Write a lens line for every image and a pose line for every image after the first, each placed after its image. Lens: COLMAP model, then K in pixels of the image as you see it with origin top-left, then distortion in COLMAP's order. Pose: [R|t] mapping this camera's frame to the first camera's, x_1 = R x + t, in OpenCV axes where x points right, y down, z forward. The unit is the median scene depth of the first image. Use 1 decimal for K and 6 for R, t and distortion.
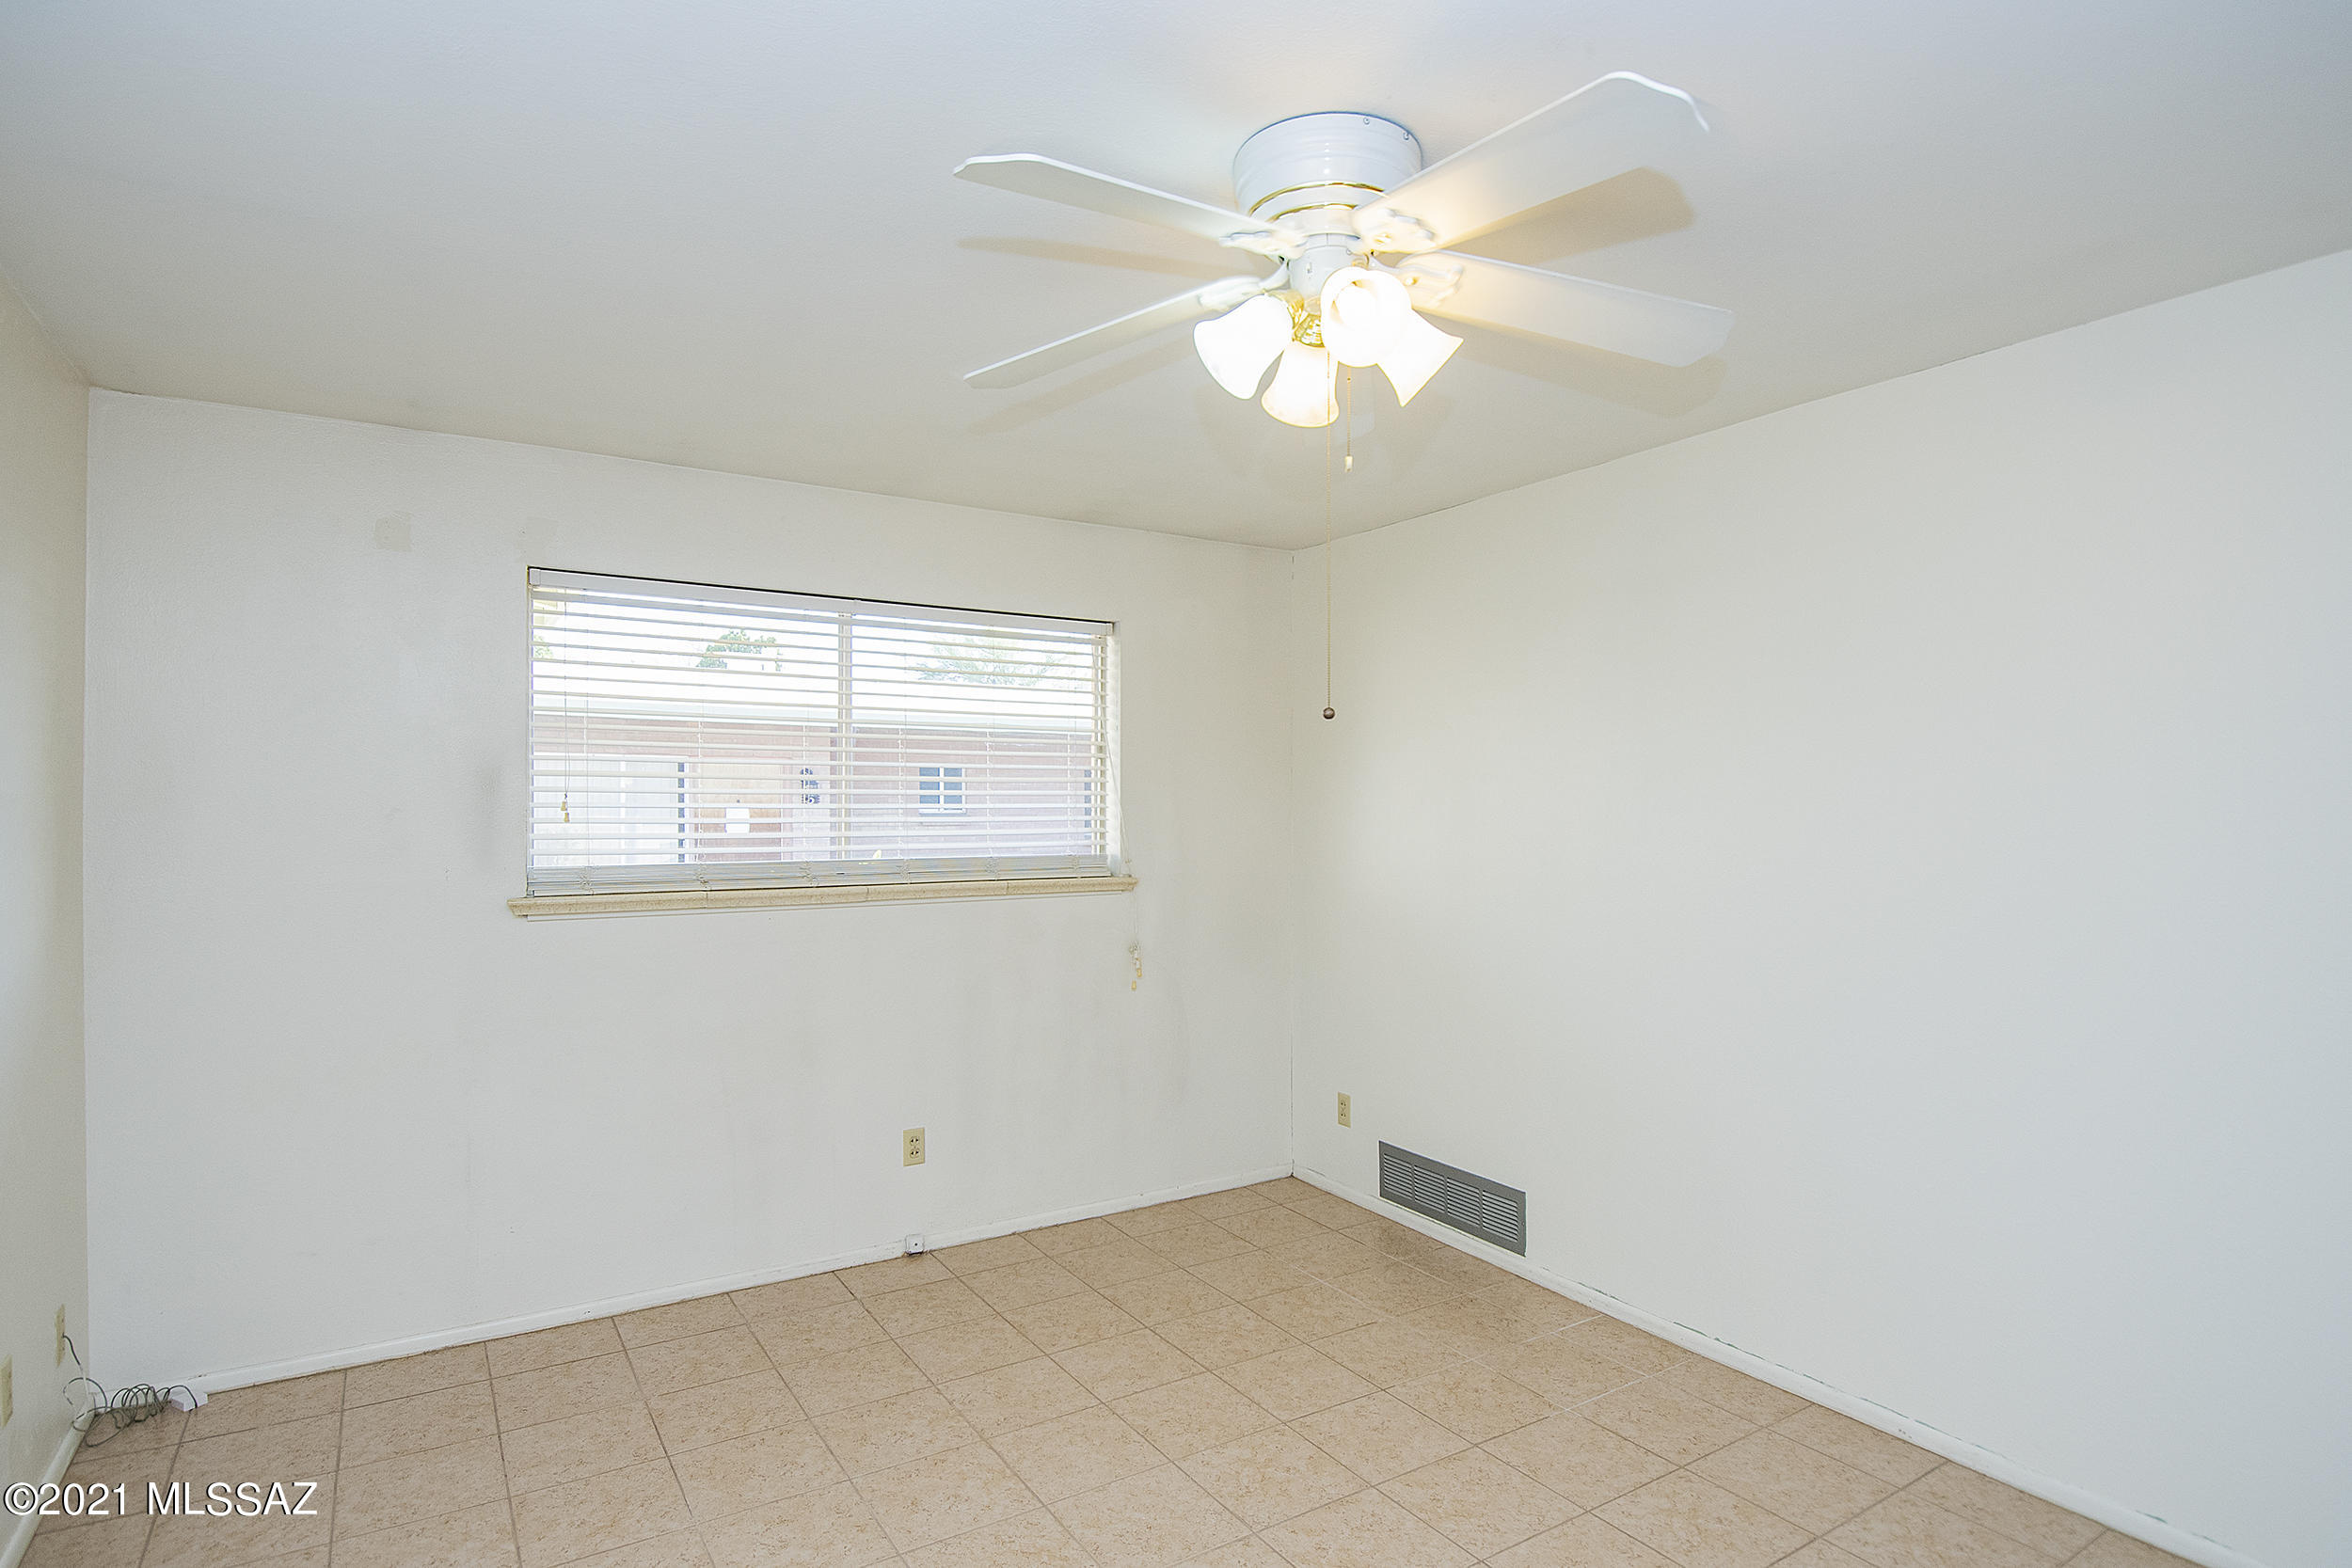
lens RADIAL K [[1182.7, 0, 1176.7], [0, 1182.7, 814.0], [0, 0, 1]] dist [0.023327, -0.032581]
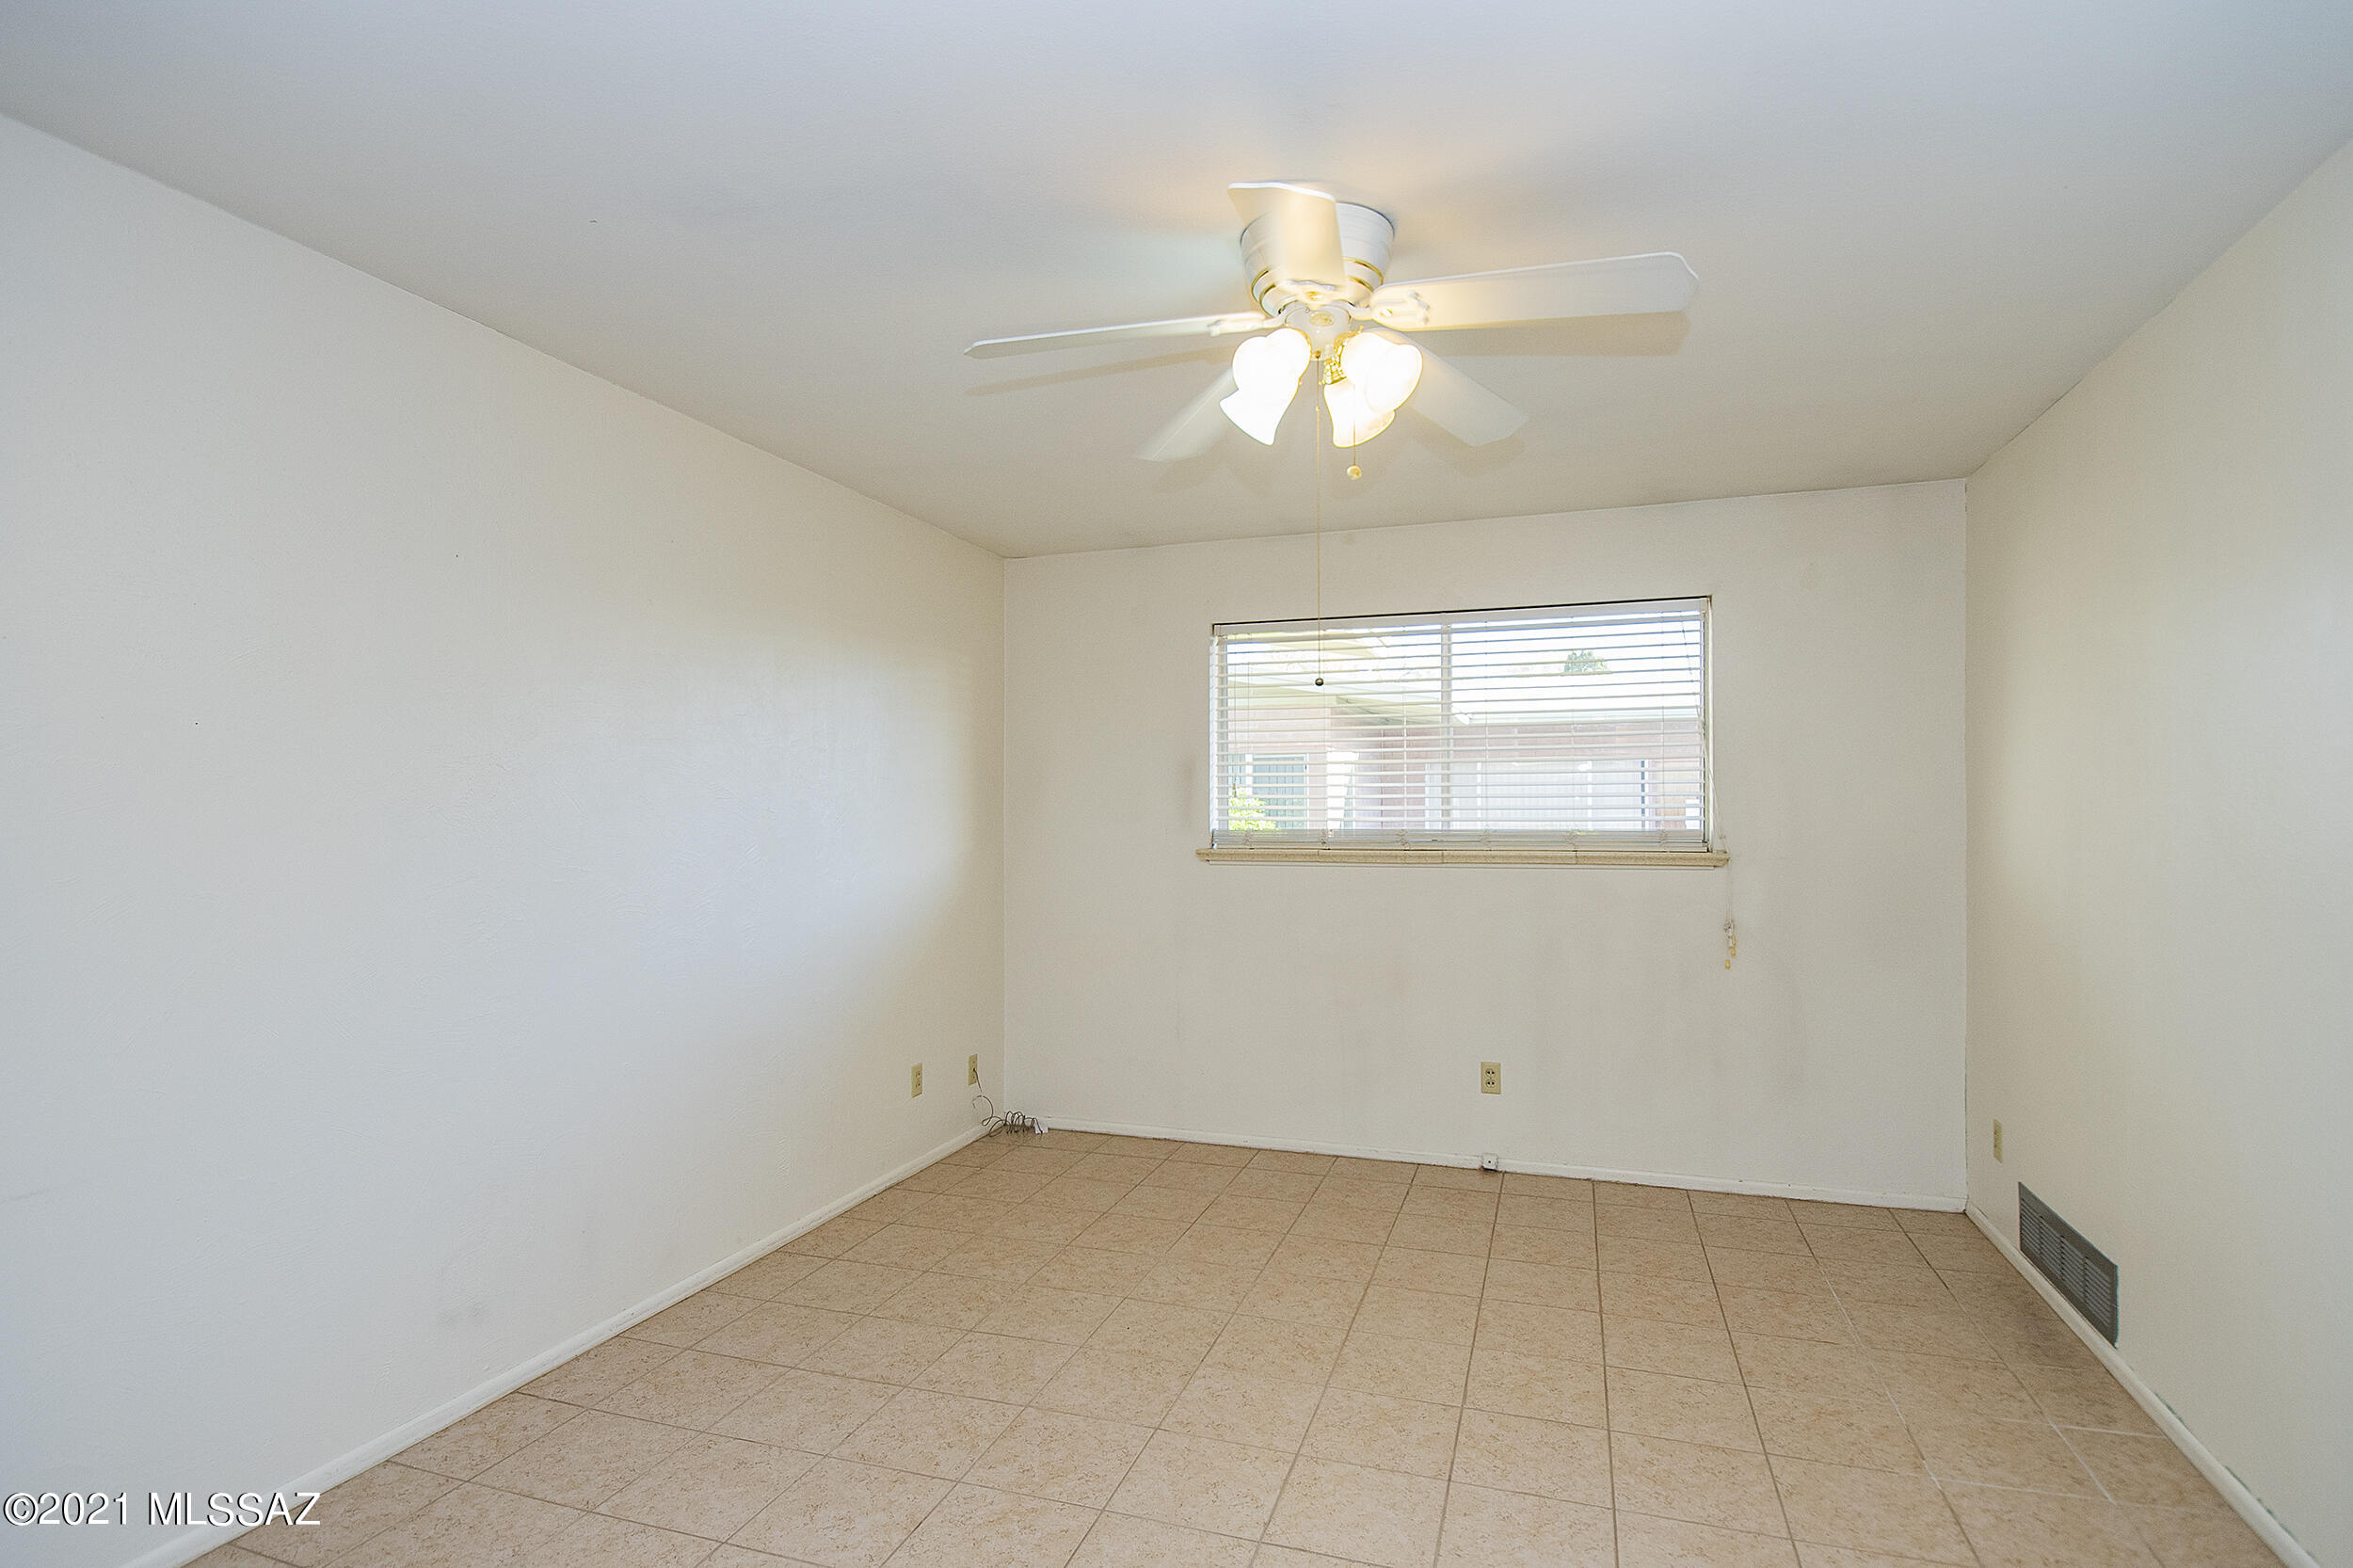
lens RADIAL K [[1127.8, 0, 1182.9], [0, 1127.8, 811.1], [0, 0, 1]] dist [0.002052, -0.015872]
pose [[0.641299, -0.002839, -0.767286, 0.444846], [-0.000563, 0.999991, -0.004171, 0.025861], [0.767291, 0.003107, 0.641292, 0.065225]]
